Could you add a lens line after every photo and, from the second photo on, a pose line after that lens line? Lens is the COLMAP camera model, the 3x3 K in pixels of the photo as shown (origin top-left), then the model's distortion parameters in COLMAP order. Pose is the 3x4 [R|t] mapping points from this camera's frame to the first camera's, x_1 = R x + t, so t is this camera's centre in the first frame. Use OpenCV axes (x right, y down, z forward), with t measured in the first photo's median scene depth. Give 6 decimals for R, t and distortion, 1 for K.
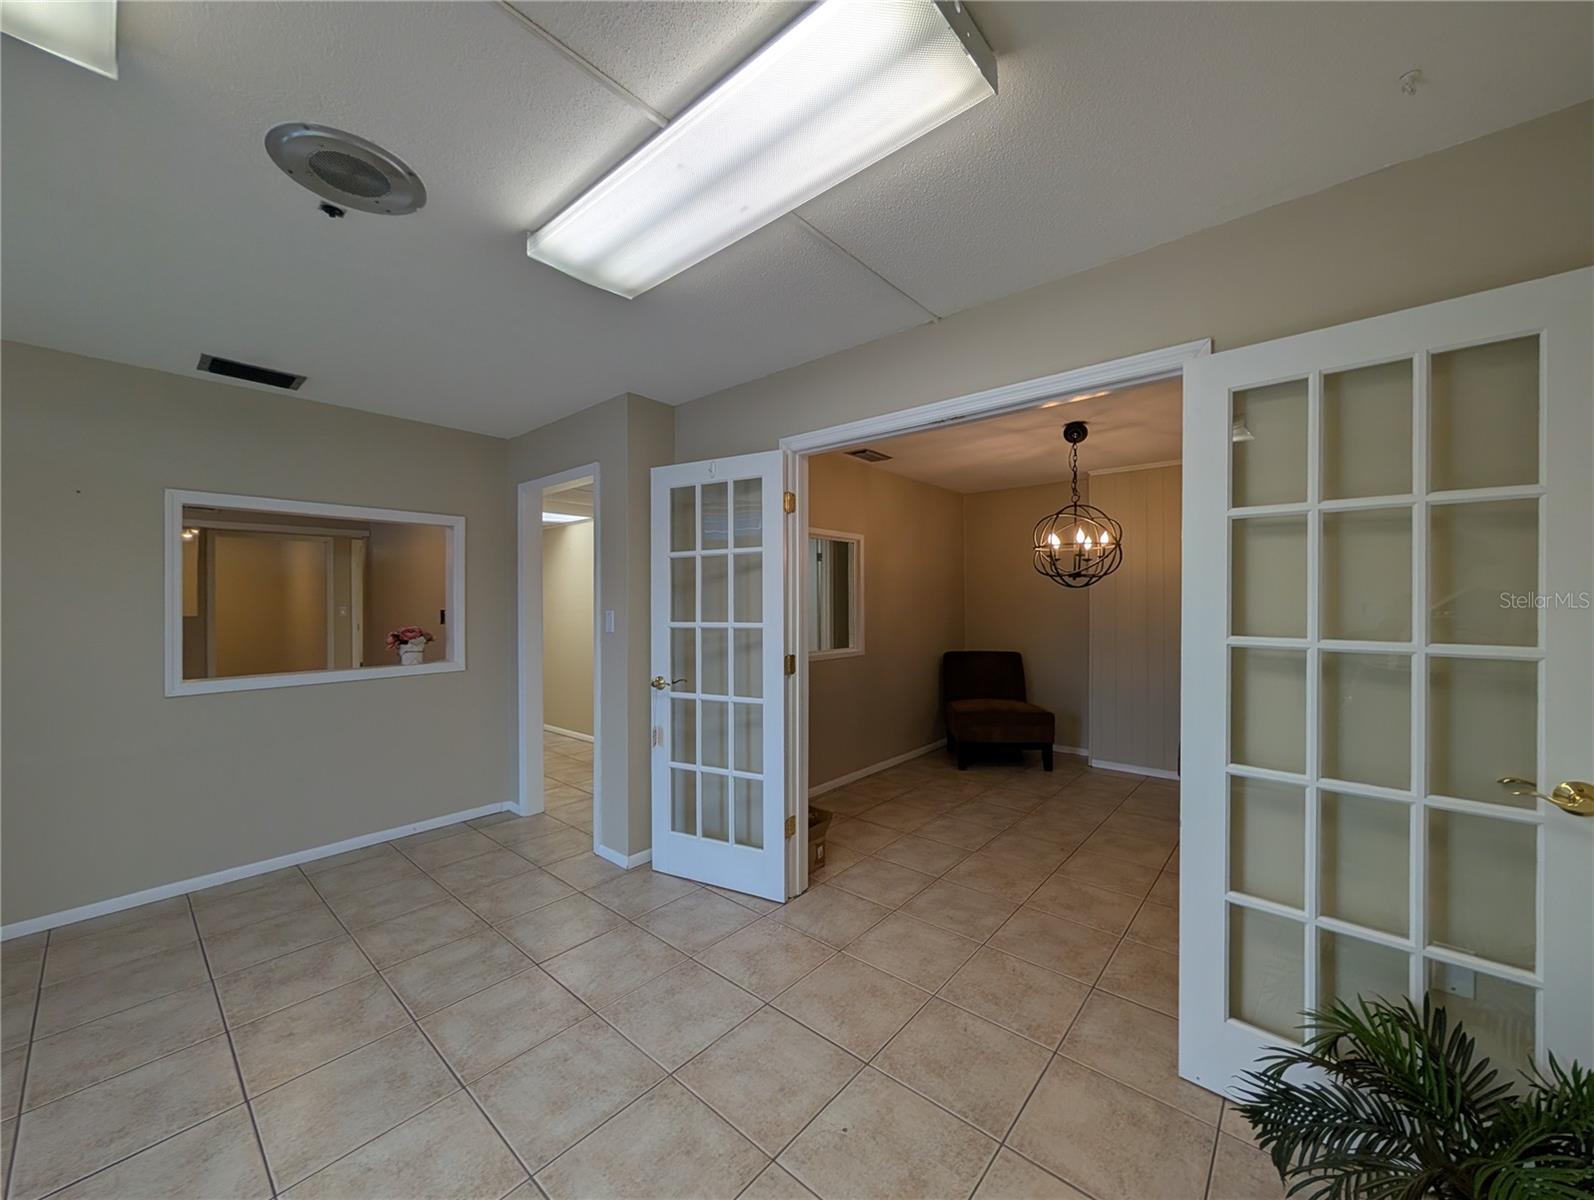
lens RADIAL K [[600.8, 0, 796.1], [0, 600.8, 599.6], [0, 0, 1]] dist [-0.002231, 0.000813]
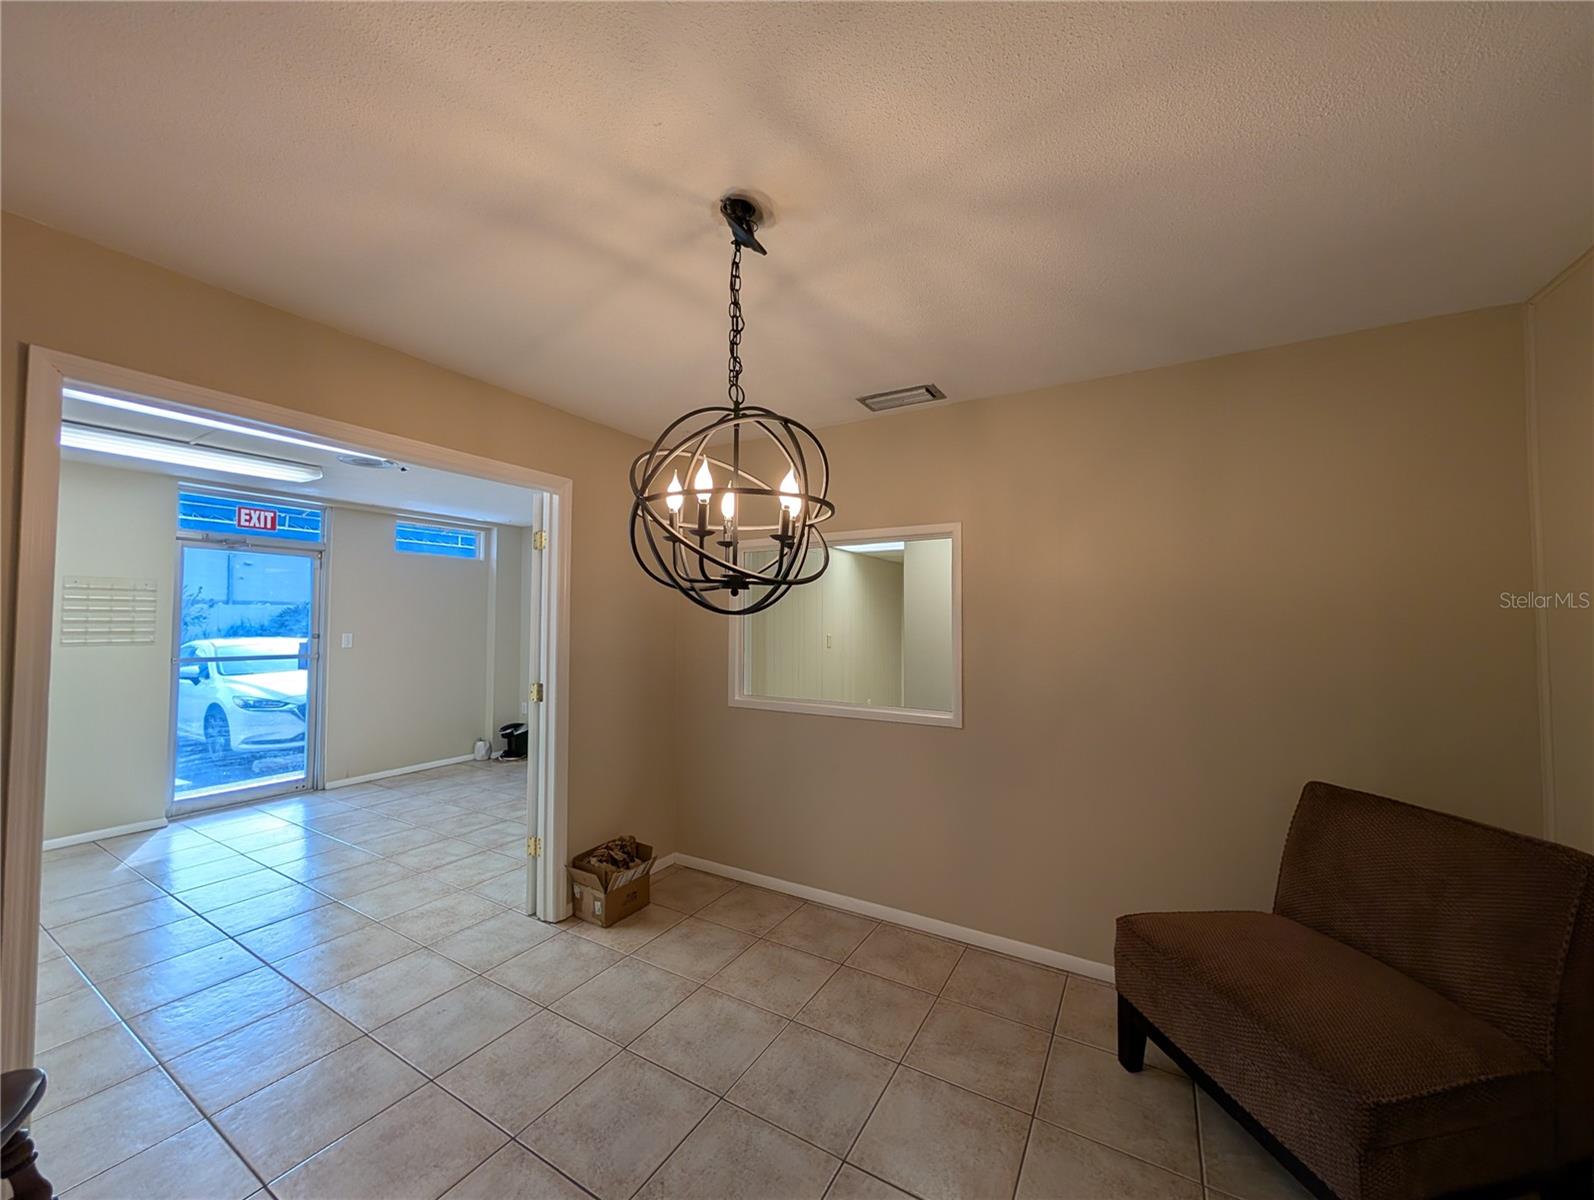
lens RADIAL K [[600.8, 0, 801.8], [0, 600.8, 605.4], [0, 0, 1]] dist [-0.002231, 0.000813]
pose [[0.187625, -0.022452, -0.981984, 1.022327], [-0.004933, 0.999705, -0.023800, -0.019498], [0.982228, 0.009310, 0.187459, 1.147770]]
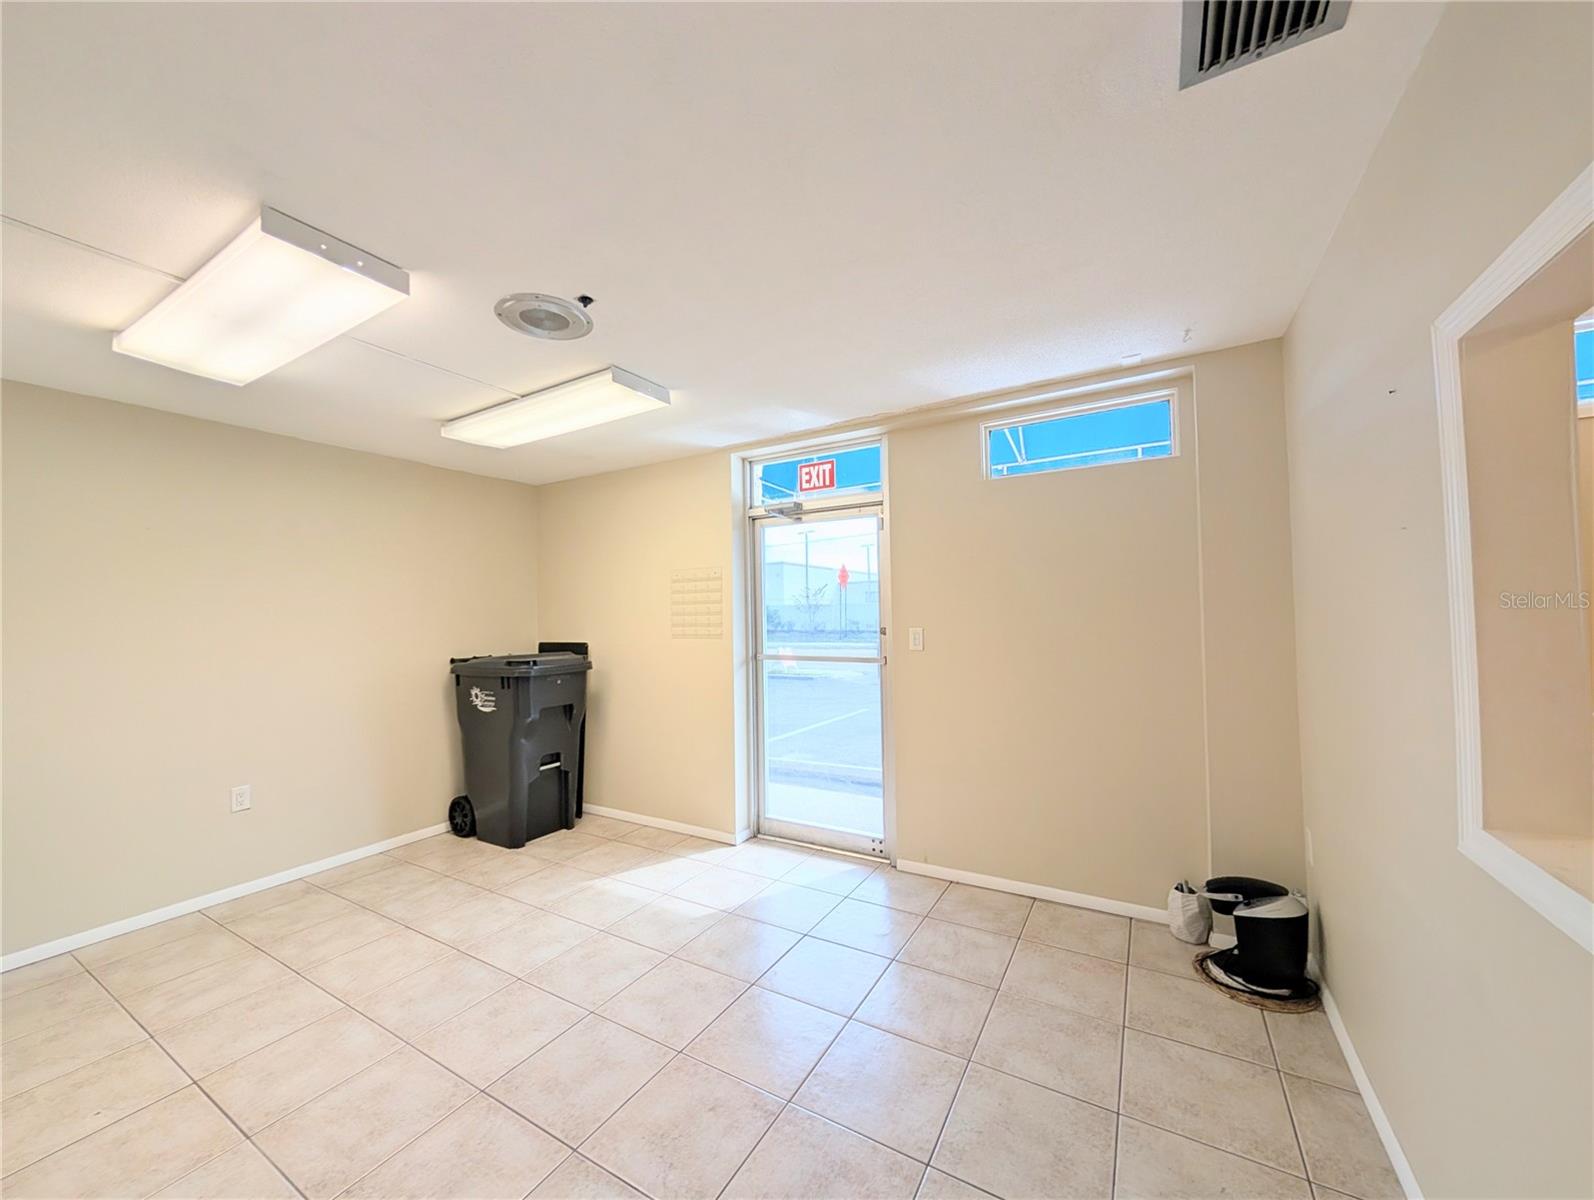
lens RADIAL K [[600.8, 0, 796.3], [0, 600.8, 598.9], [0, 0, 1]] dist [-0.002231, 0.000813]
pose [[-0.983405, 0.018444, -0.180483, -0.516208], [0.023351, 0.999412, -0.025101, -0.002093], [0.179914, -0.028899, -0.983258, 1.208185]]
